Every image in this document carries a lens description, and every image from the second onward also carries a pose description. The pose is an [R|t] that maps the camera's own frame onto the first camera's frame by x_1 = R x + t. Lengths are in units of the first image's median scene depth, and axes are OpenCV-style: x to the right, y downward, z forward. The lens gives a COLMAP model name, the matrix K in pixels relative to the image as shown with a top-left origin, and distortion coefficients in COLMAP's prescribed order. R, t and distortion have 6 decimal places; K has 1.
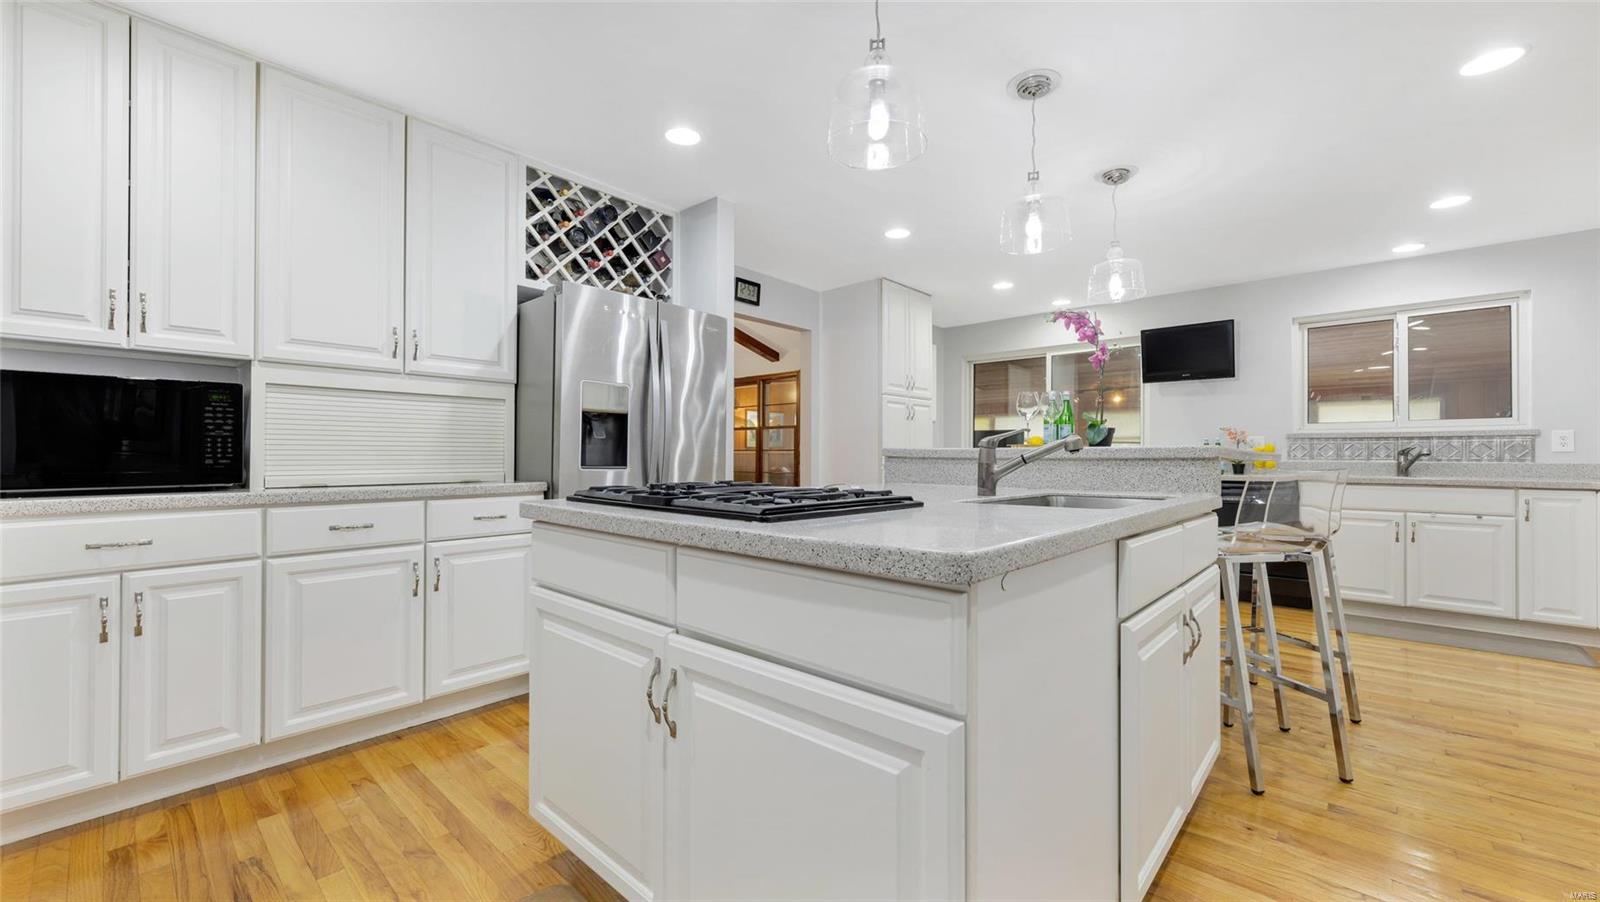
lens RADIAL K [[626.1, 0, 800.0], [0, 626.1, 451.0], [0, 0, 1]] dist [0.006846, -0.000016]
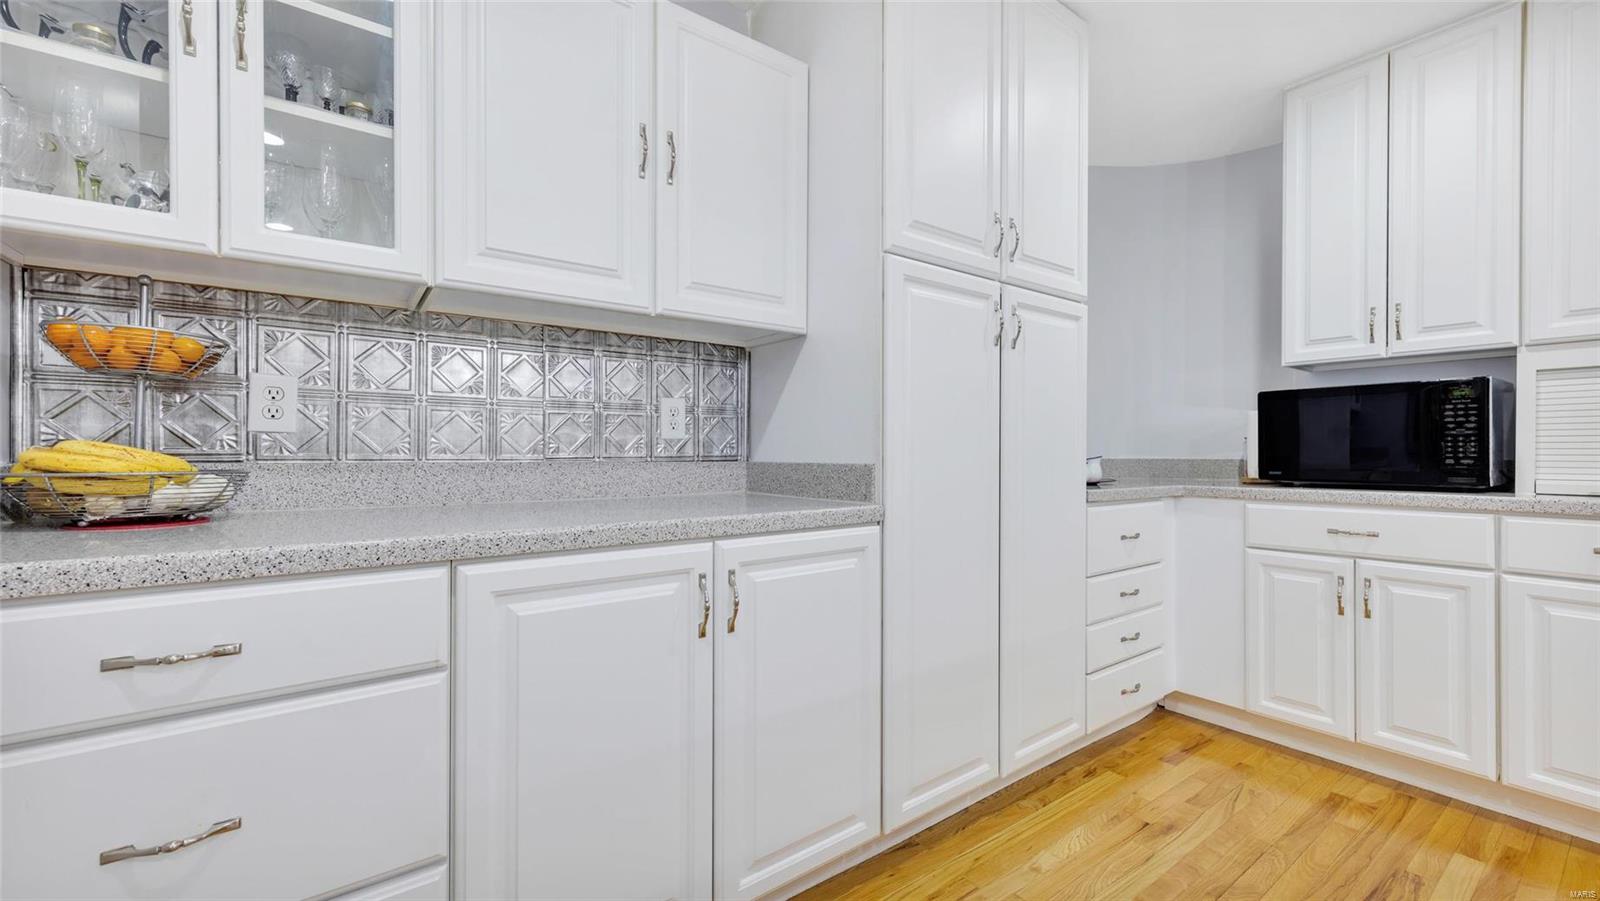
lens RADIAL K [[626.1, 0, 800.0], [0, 626.1, 450.5], [0, 0, 1]] dist [0.006846, -0.000016]
pose [[-0.203699, -0.003661, -0.979027, 0.218637], [0.005390, 0.999974, -0.004860, -0.000819], [0.979019, -0.006267, -0.203674, 0.233590]]
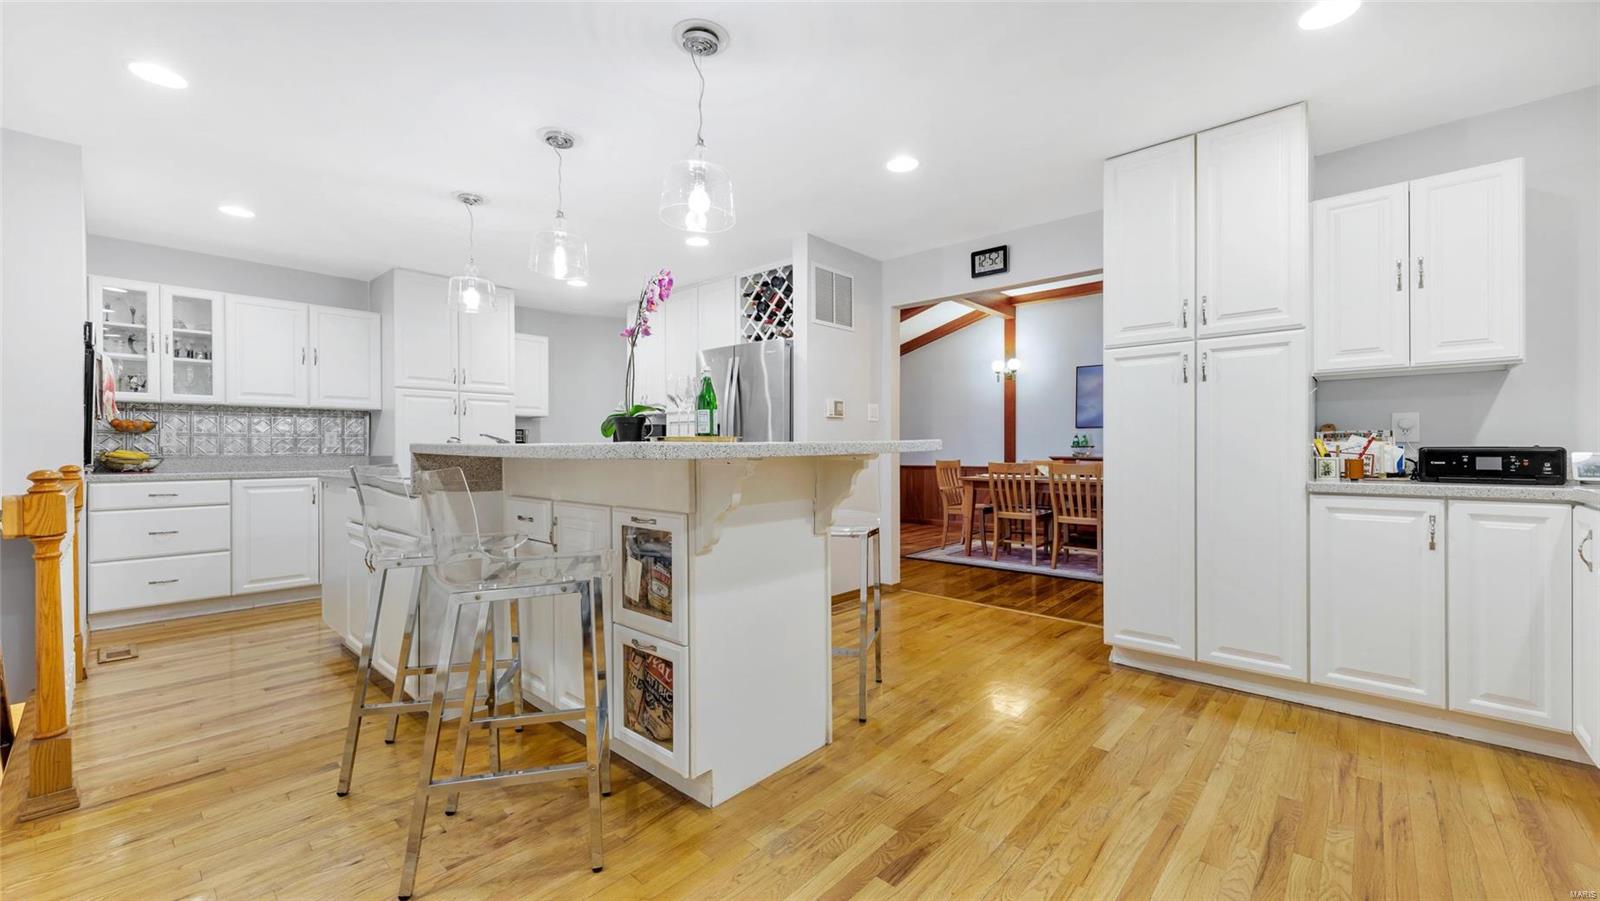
lens RADIAL K [[628.5, 0, 792.9], [0, 628.5, 447.9], [0, 0, 1]] dist [0.007900, 0.000024]
pose [[-0.005152, -0.005488, -0.999972, 1.974601], [0.012506, 0.999906, -0.005552, 0.017969], [0.999909, -0.012535, -0.005083, 1.827206]]
